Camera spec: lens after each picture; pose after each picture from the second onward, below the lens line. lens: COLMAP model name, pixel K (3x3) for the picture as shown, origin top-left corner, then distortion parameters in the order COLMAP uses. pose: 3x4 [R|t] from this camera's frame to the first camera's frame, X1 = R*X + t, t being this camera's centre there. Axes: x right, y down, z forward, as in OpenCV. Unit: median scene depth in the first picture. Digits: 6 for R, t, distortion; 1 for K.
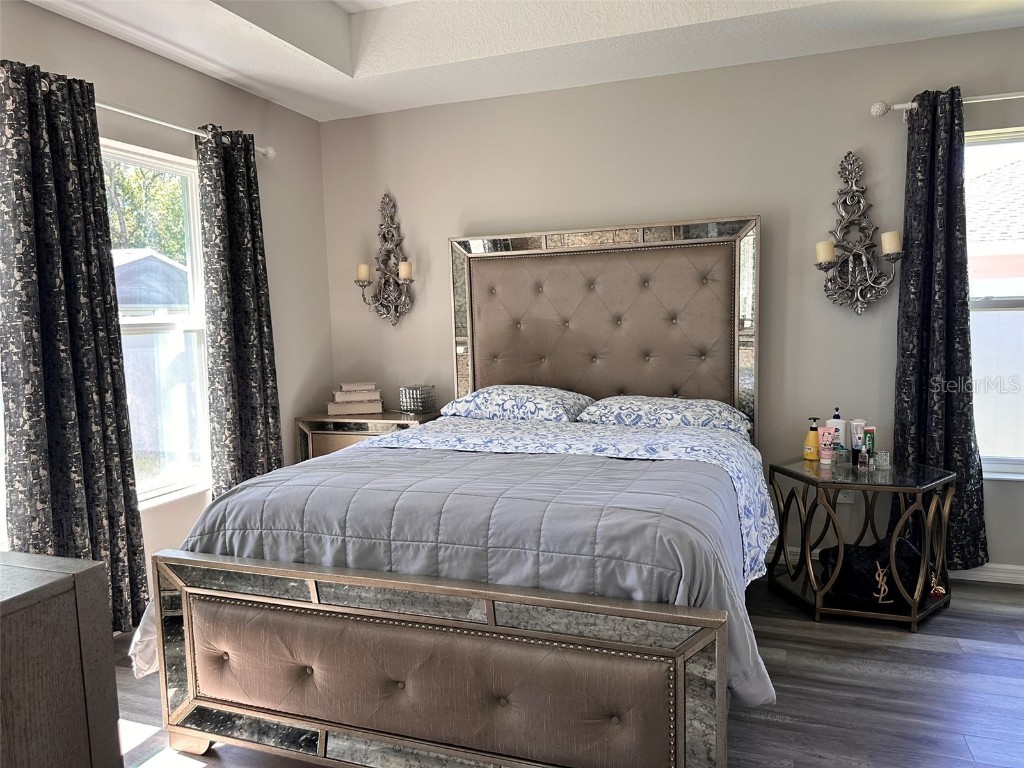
lens RADIAL K [[728.9, 0, 512.0], [0, 728.9, 384.0], [0, 0, 1]] dist [-0.007310, -0.002572]
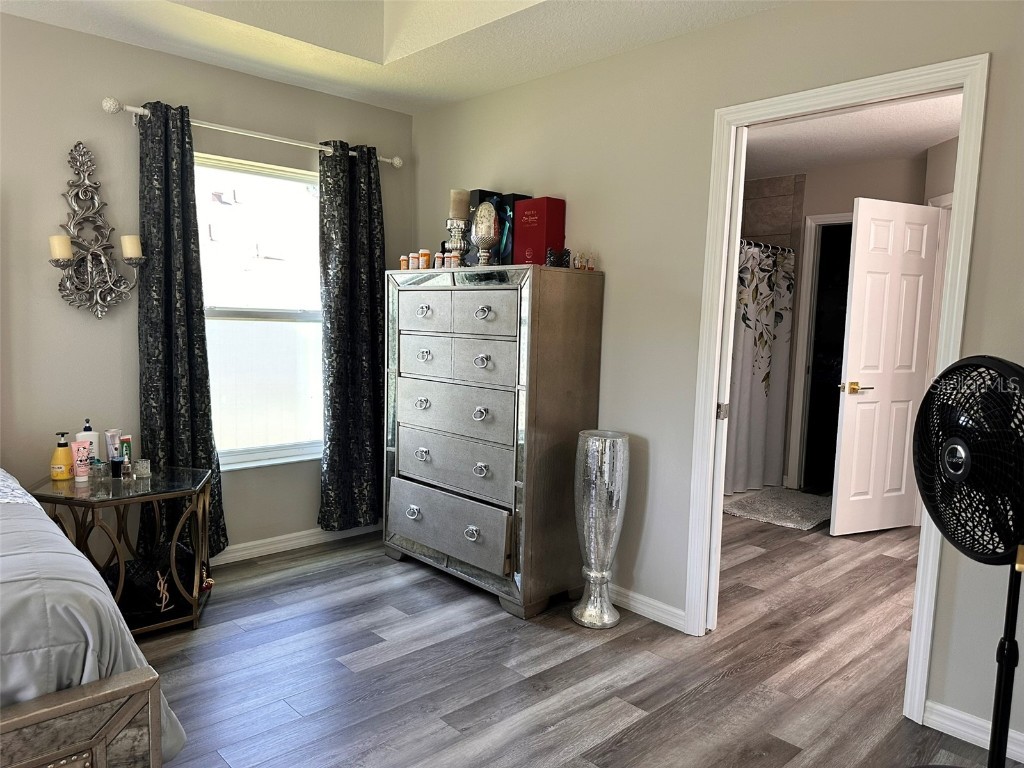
lens RADIAL K [[728.9, 0, 512.0], [0, 728.9, 384.0], [0, 0, 1]] dist [-0.007310, -0.002572]
pose [[0.439603, -0.045556, 0.897036, -0.144218], [0.042084, 0.998661, 0.030093, -0.017289], [-0.897206, 0.024522, 0.440932, 0.113076]]
